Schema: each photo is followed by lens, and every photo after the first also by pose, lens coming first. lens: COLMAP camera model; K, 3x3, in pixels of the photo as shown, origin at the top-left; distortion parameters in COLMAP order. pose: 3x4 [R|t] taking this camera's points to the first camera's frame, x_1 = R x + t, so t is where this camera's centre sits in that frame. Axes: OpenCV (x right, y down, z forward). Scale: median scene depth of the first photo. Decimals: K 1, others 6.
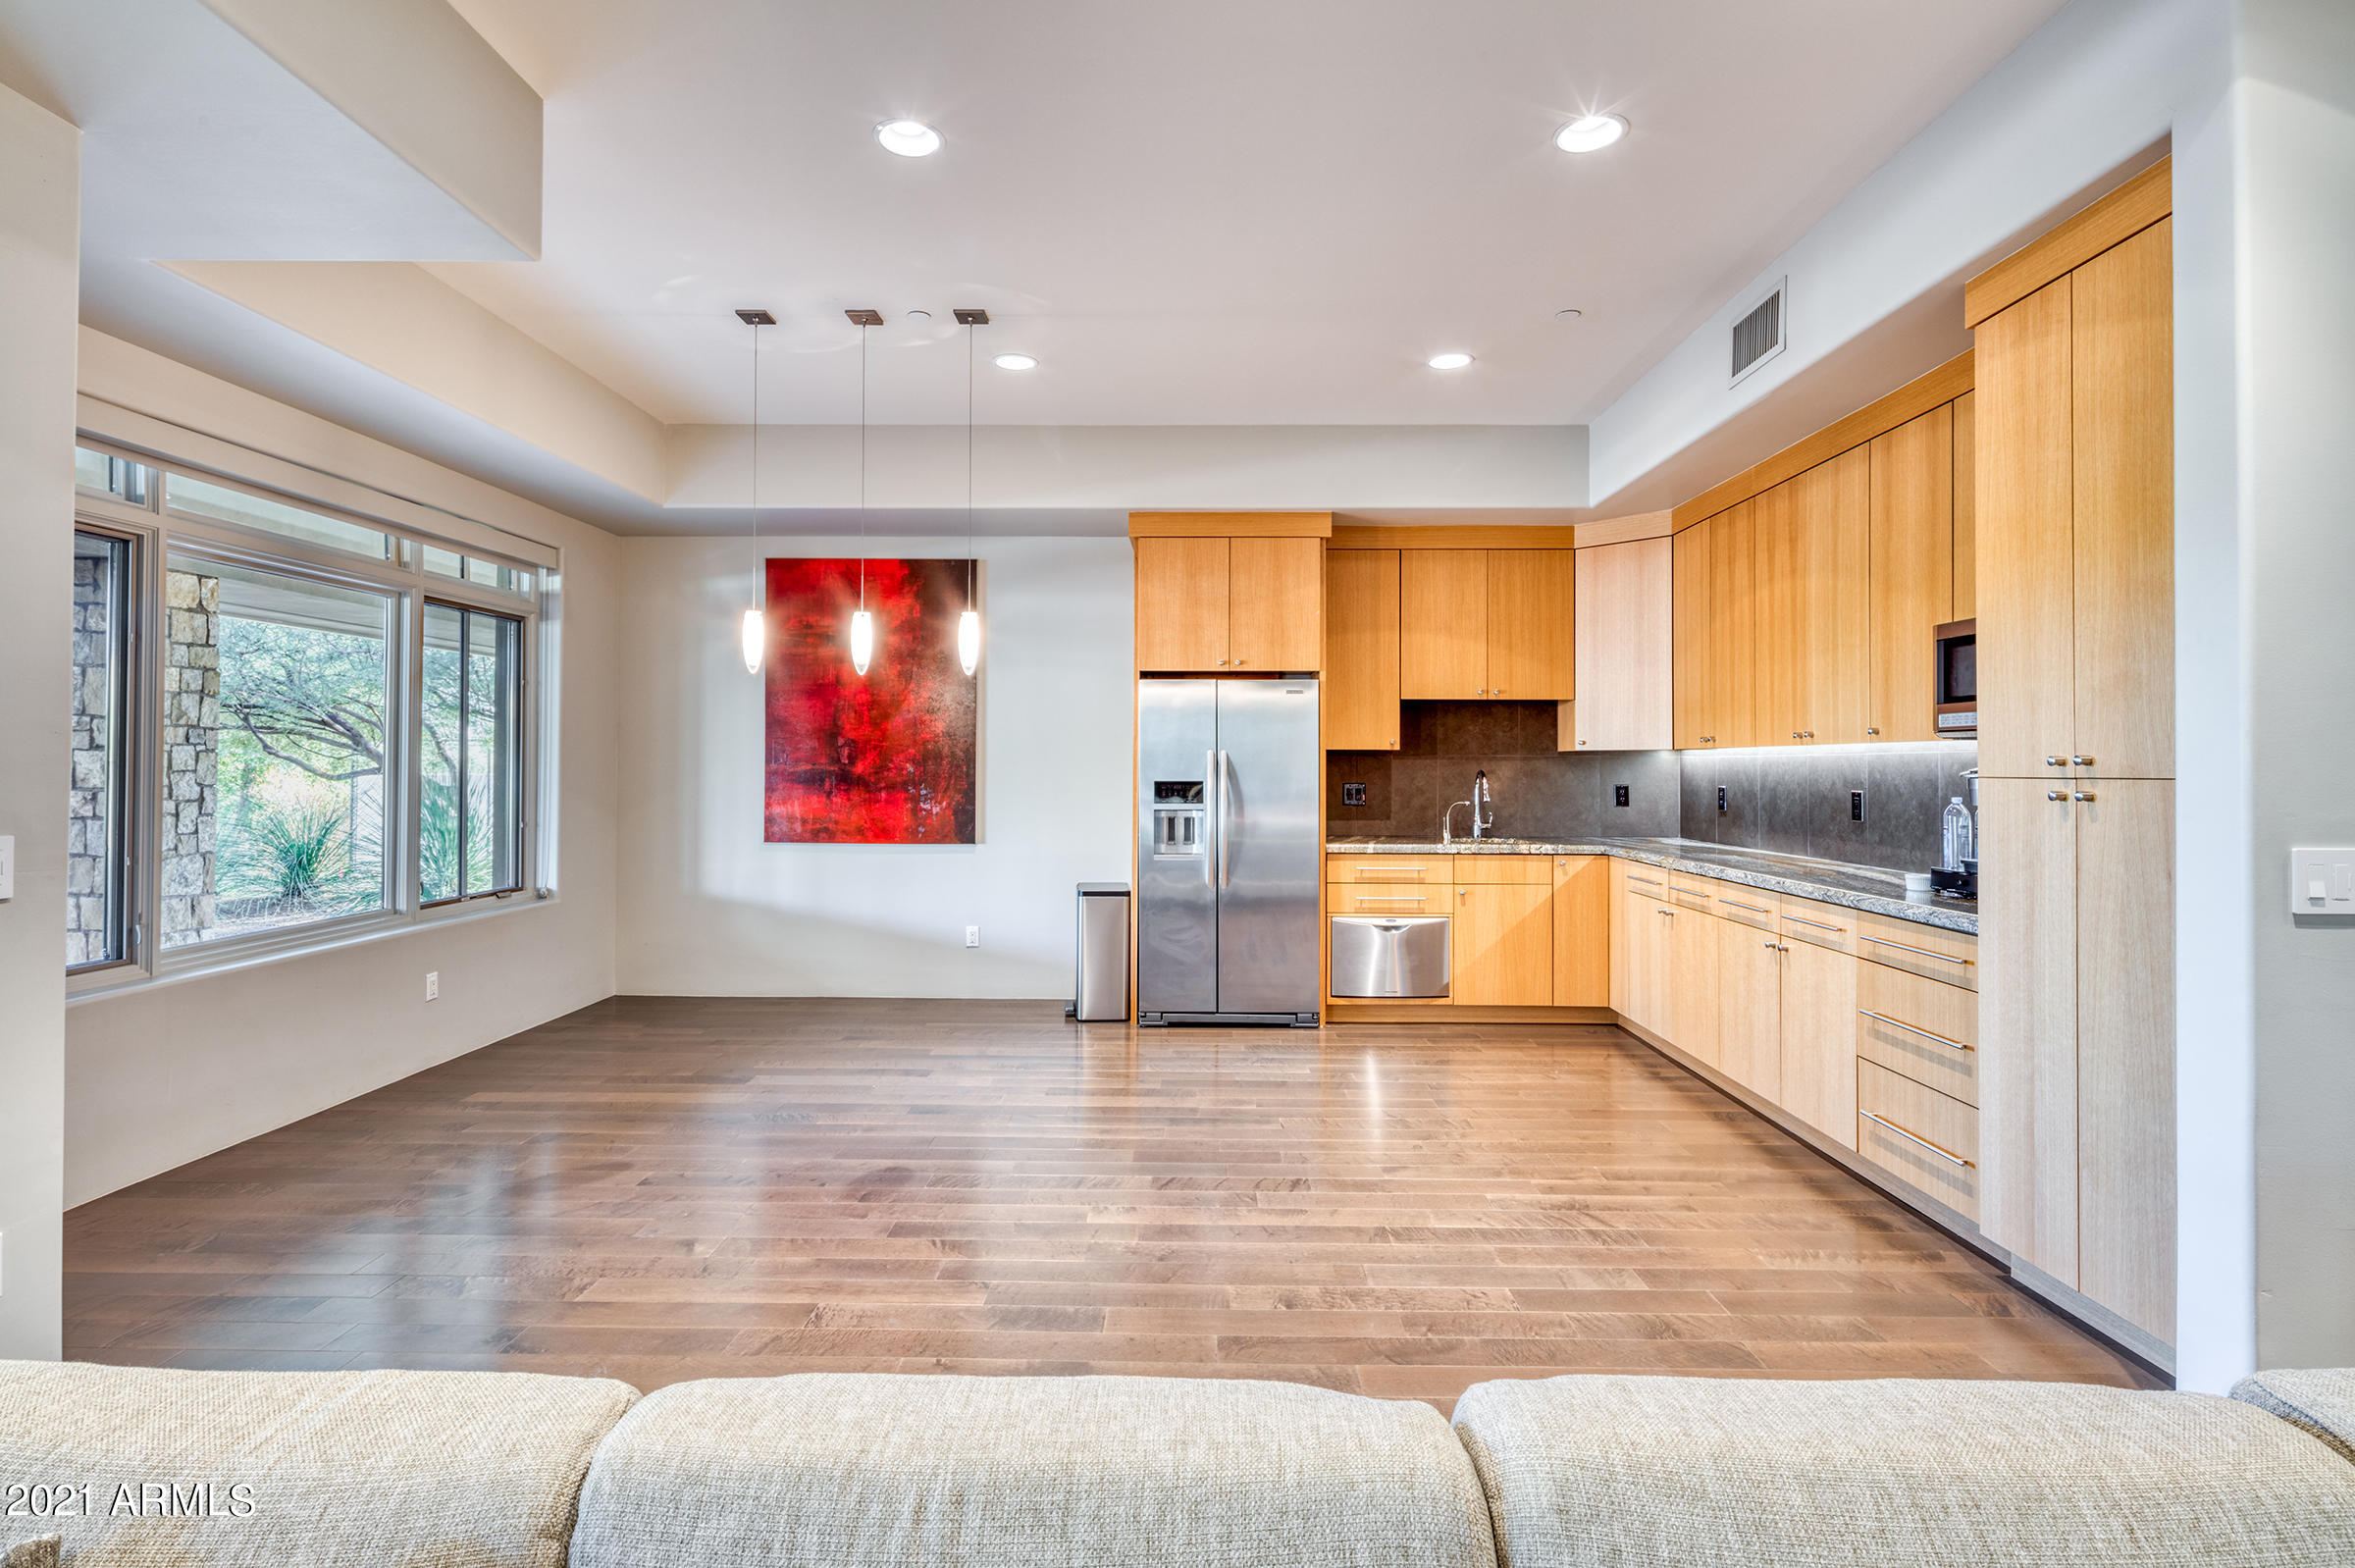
lens RADIAL K [[1149.6, 0, 1178.6], [0, 1149.6, 765.3], [0, 0, 1]] dist [0.004073, -0.000522]
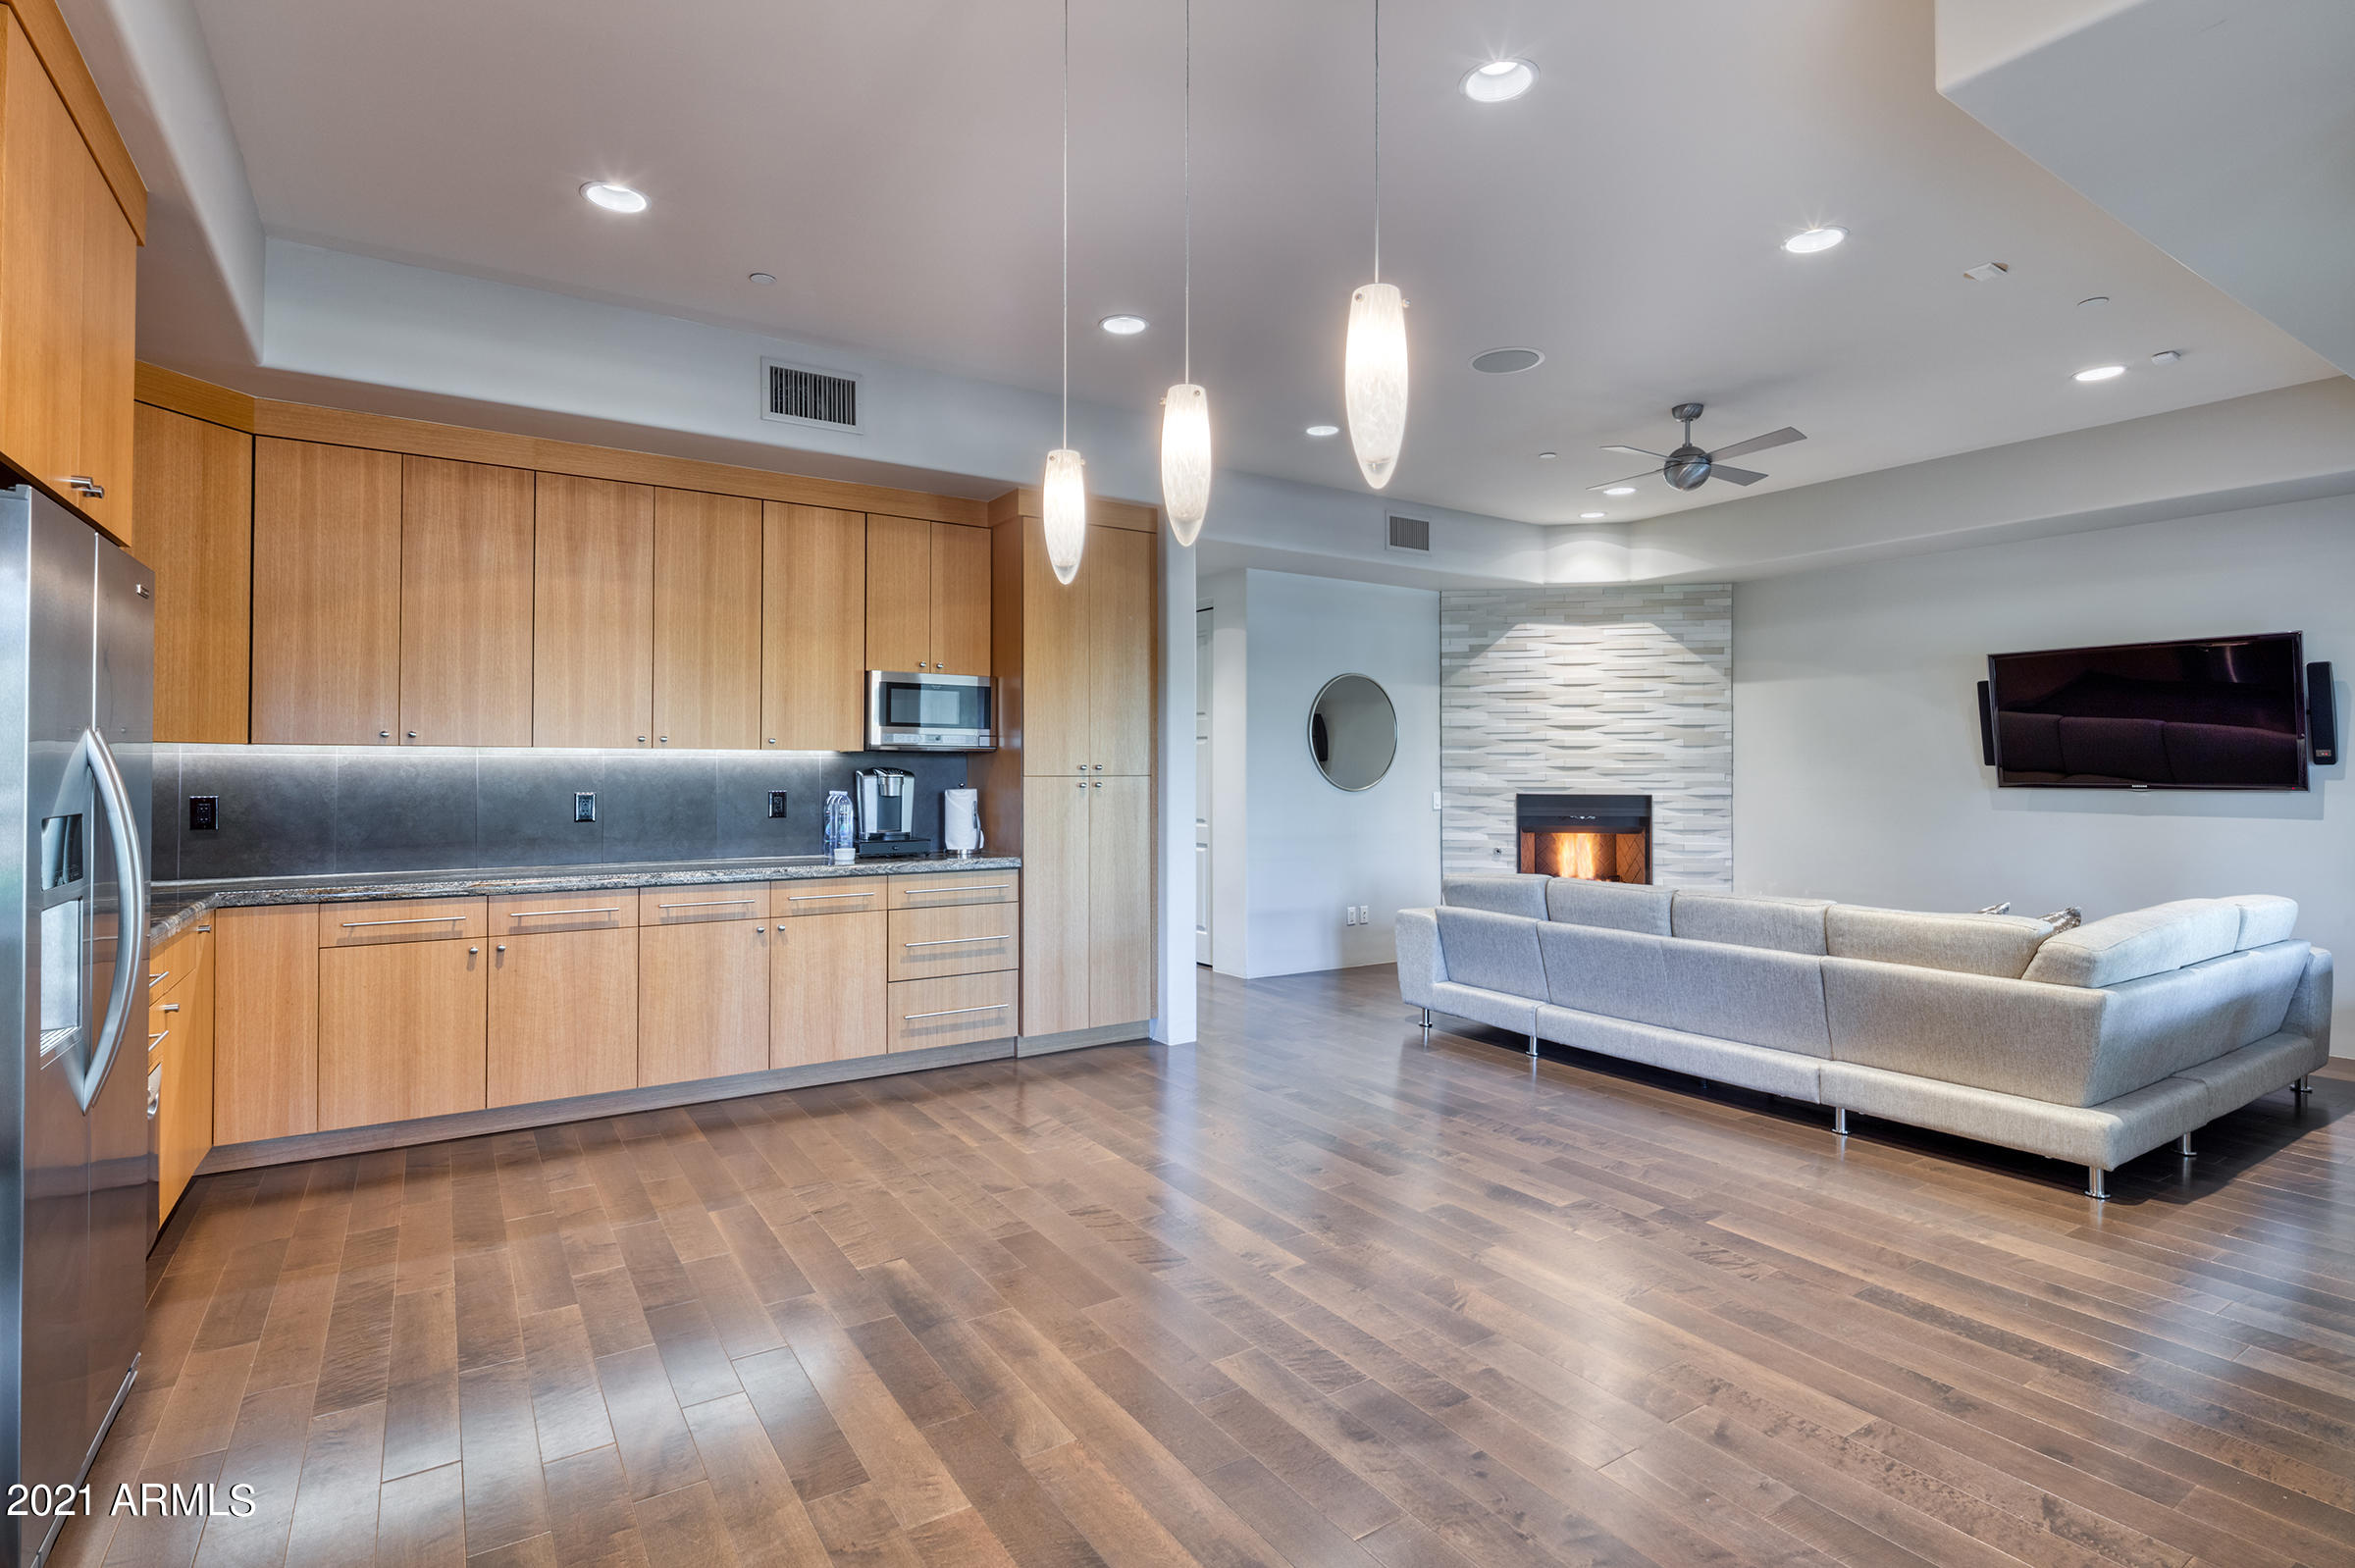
lens RADIAL K [[1149.6, 0, 1176.0], [0, 1149.6, 768.4], [0, 0, 1]] dist [0.004073, -0.000522]
pose [[-0.556273, -0.005757, 0.830980, -0.752926], [-0.005511, 0.999980, 0.003238, -0.006747], [-0.830981, -0.002778, -0.556293, 1.524281]]
